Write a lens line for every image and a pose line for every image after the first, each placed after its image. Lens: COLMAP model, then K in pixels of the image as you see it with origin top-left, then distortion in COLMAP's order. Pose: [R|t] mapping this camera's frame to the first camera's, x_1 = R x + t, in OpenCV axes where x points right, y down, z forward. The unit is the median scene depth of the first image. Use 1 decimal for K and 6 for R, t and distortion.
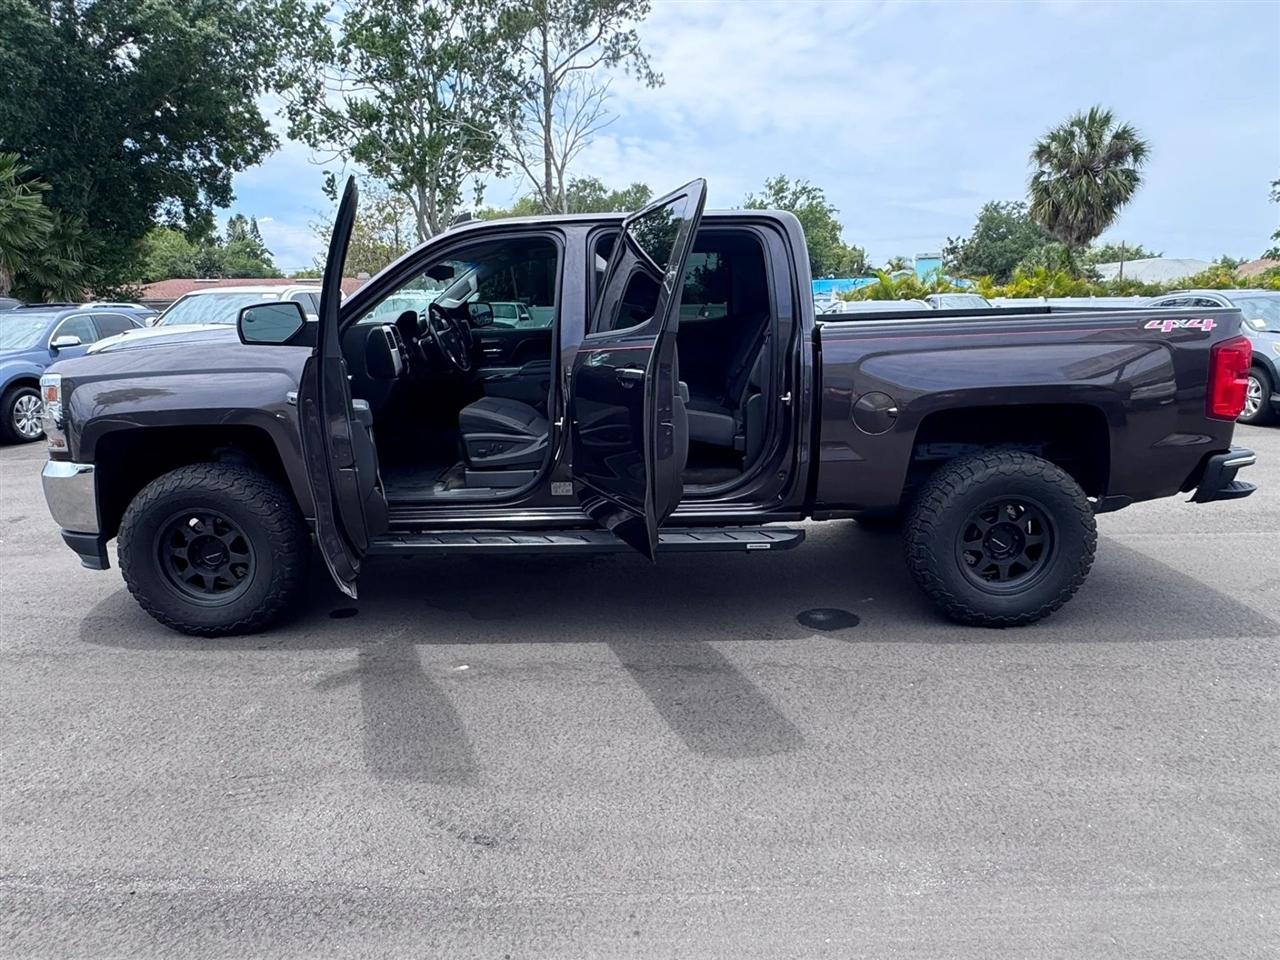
lens RADIAL K [[804.2, 0, 645.8], [0, 804.2, 478.6], [0, 0, 1]] dist [-0.000503, -0.003136]
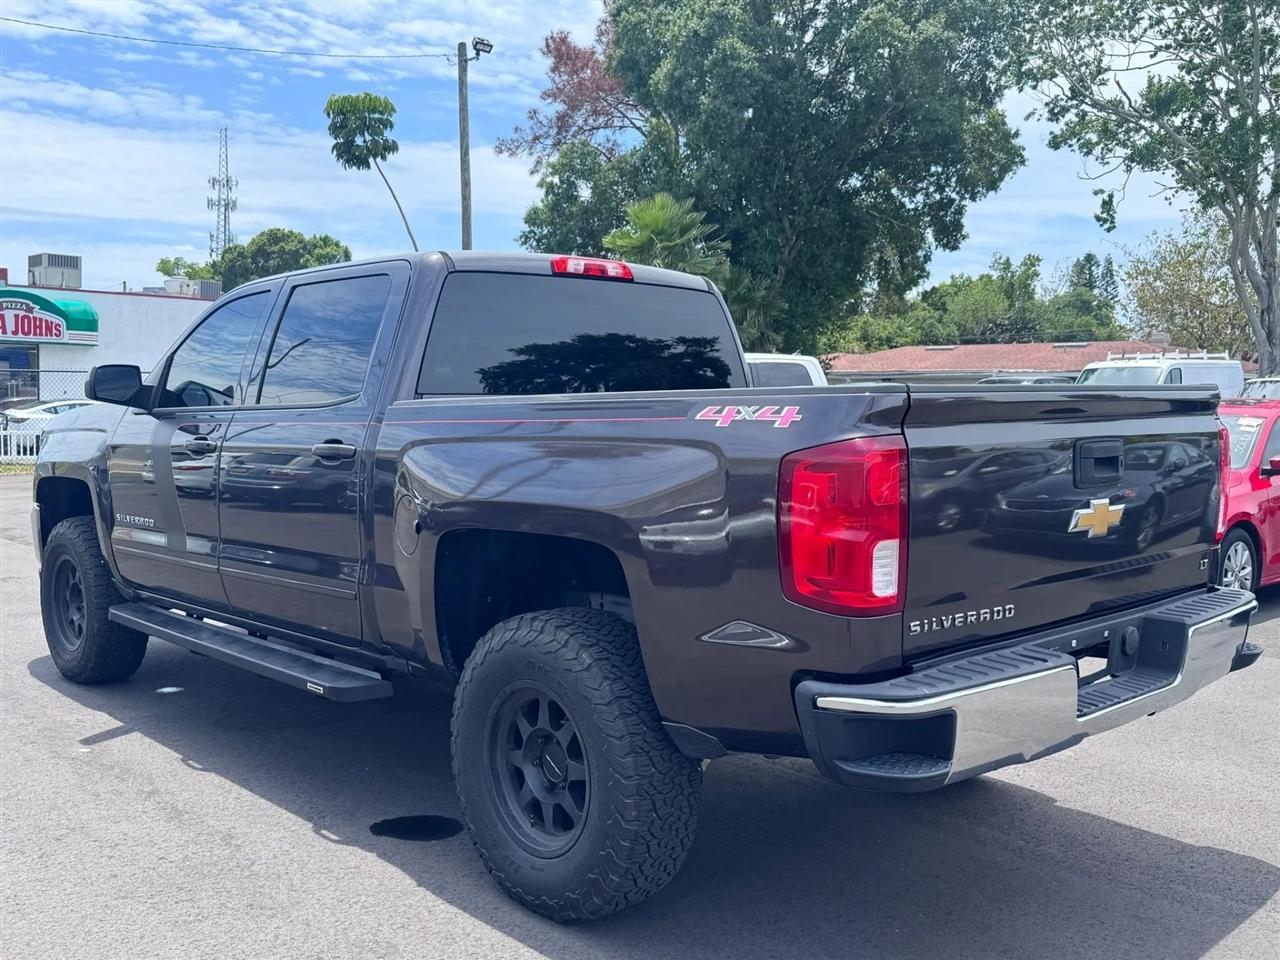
lens RADIAL K [[1238.3, 0, 646.4], [0, 1238.3, 476.8], [0, 0, 1]] dist [0.018616, 0.000000]
pose [[0.679965, 0.063918, -0.730454, 1.122796], [-0.162893, 0.984468, -0.065488, -0.080073], [0.714922, 0.163515, 0.679815, 0.391343]]
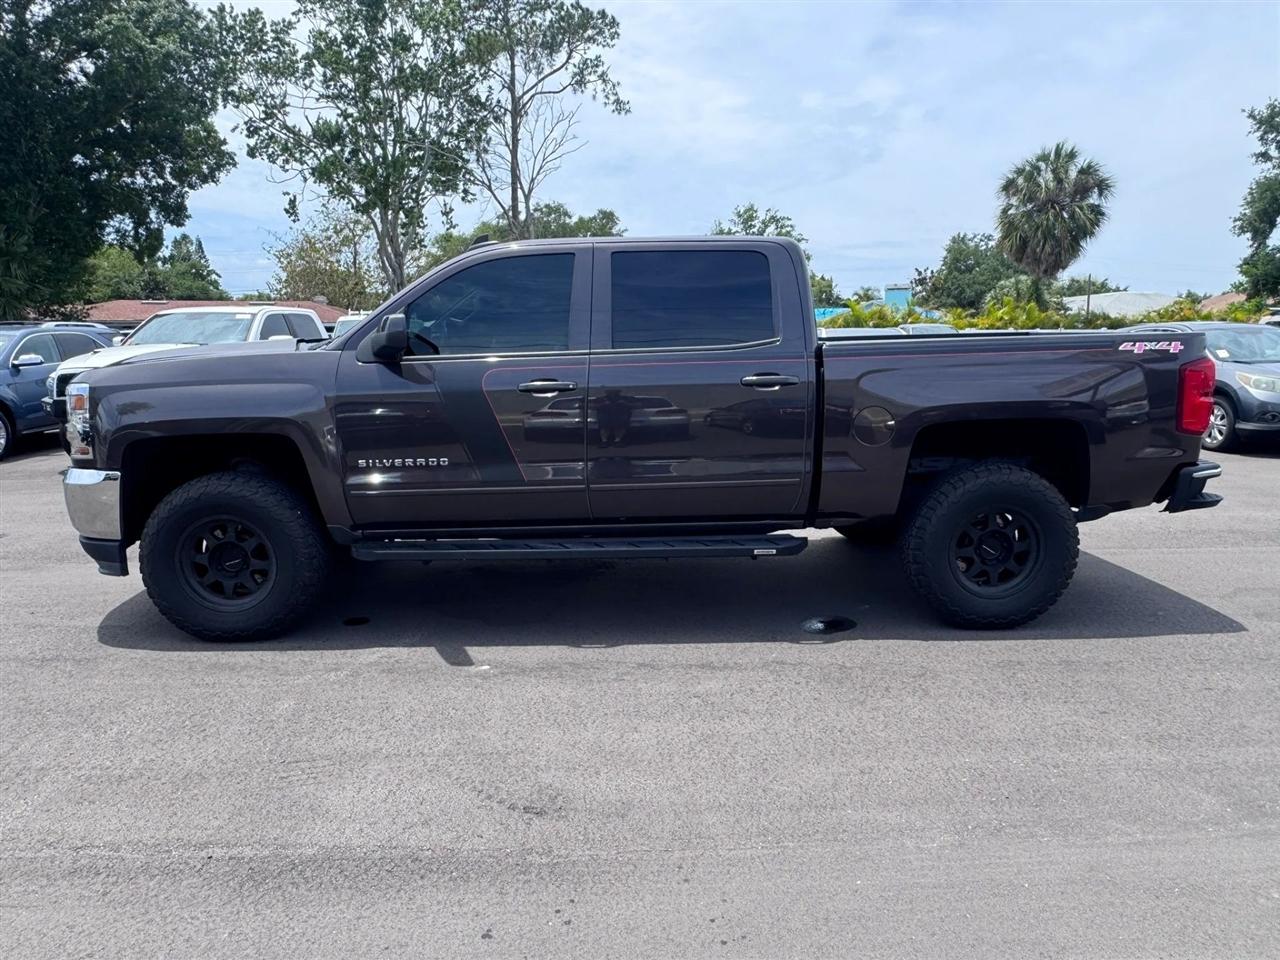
lens RADIAL K [[835.7, 0, 643.0], [0, 835.7, 480.6], [0, 0, 1]] dist [-0.001736, -0.004254]
pose [[0.999129, 0.003634, 0.041559, -0.062199], [-0.002040, 0.999263, -0.038329, 0.031610], [-0.041668, 0.038210, 0.998401, -0.084102]]
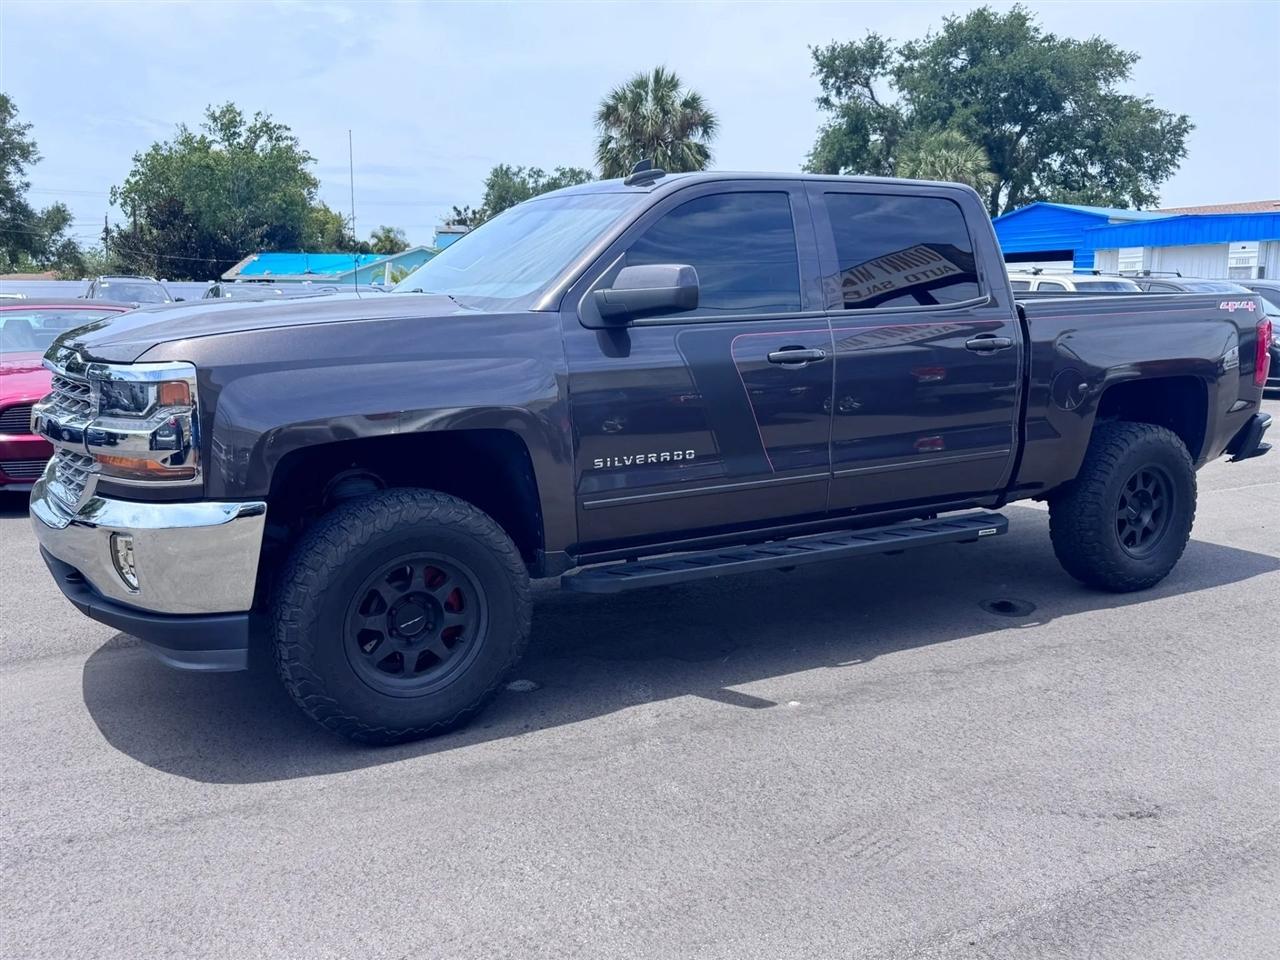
lens RADIAL K [[1096.7, 0, 638.5], [0, 1096.7, 490.7], [0, 0, 1]] dist [0.084167, -0.123822]
pose [[0.856058, -0.072810, 0.511726, -0.843513], [0.090011, 0.995901, -0.008878, 0.008772], [-0.508982, 0.053661, 0.859103, 0.078007]]
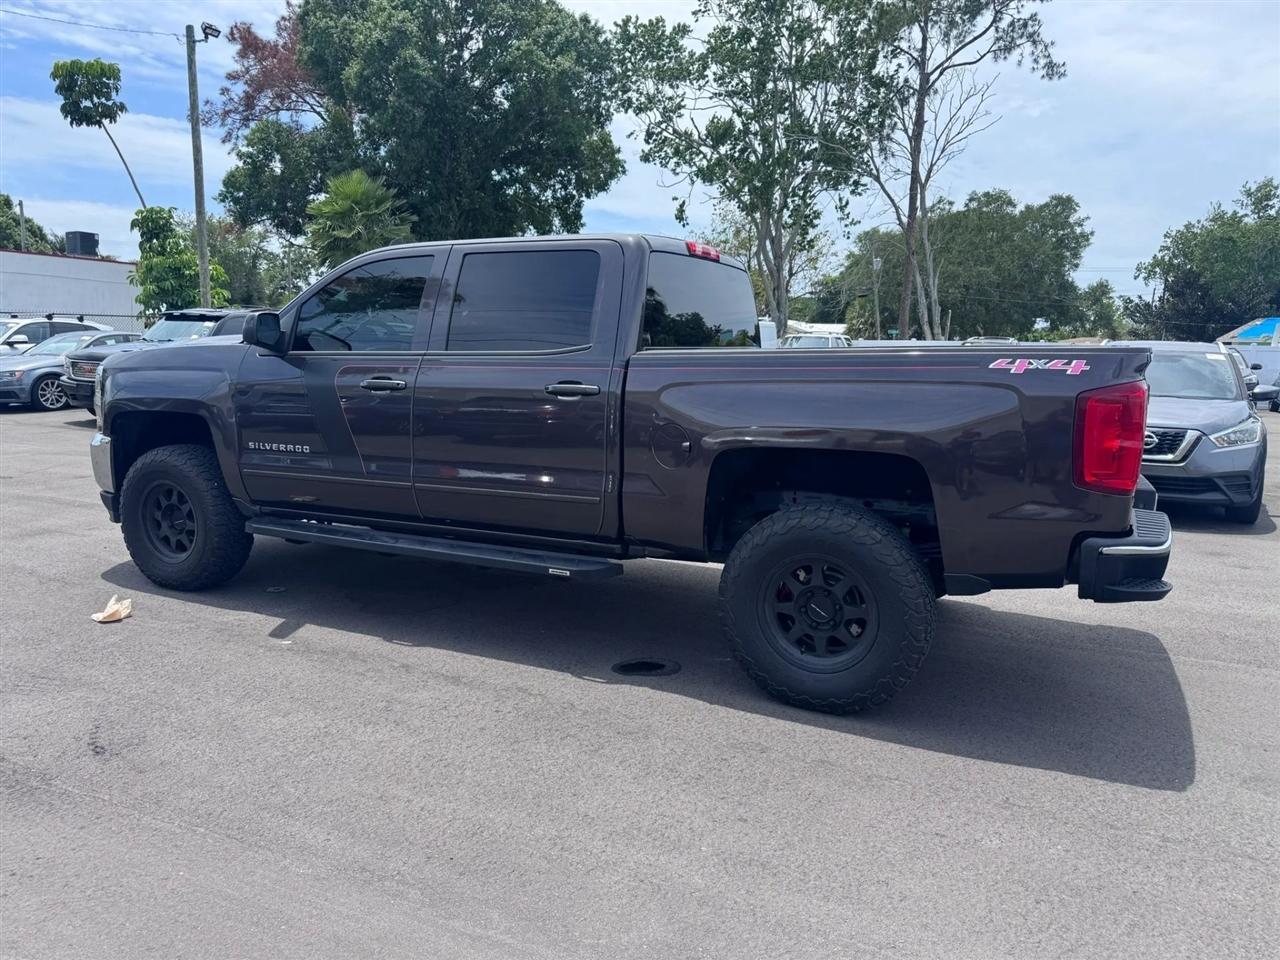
lens RADIAL K [[928.3, 0, 646.6], [0, 928.3, 474.6], [0, 0, 1]] dist [0.042303, -0.056458]
pose [[0.901693, 0.092237, -0.422423, 0.669858], [-0.120307, 0.991922, -0.040216, -0.001781], [0.415301, 0.087083, 0.905506, 0.018771]]
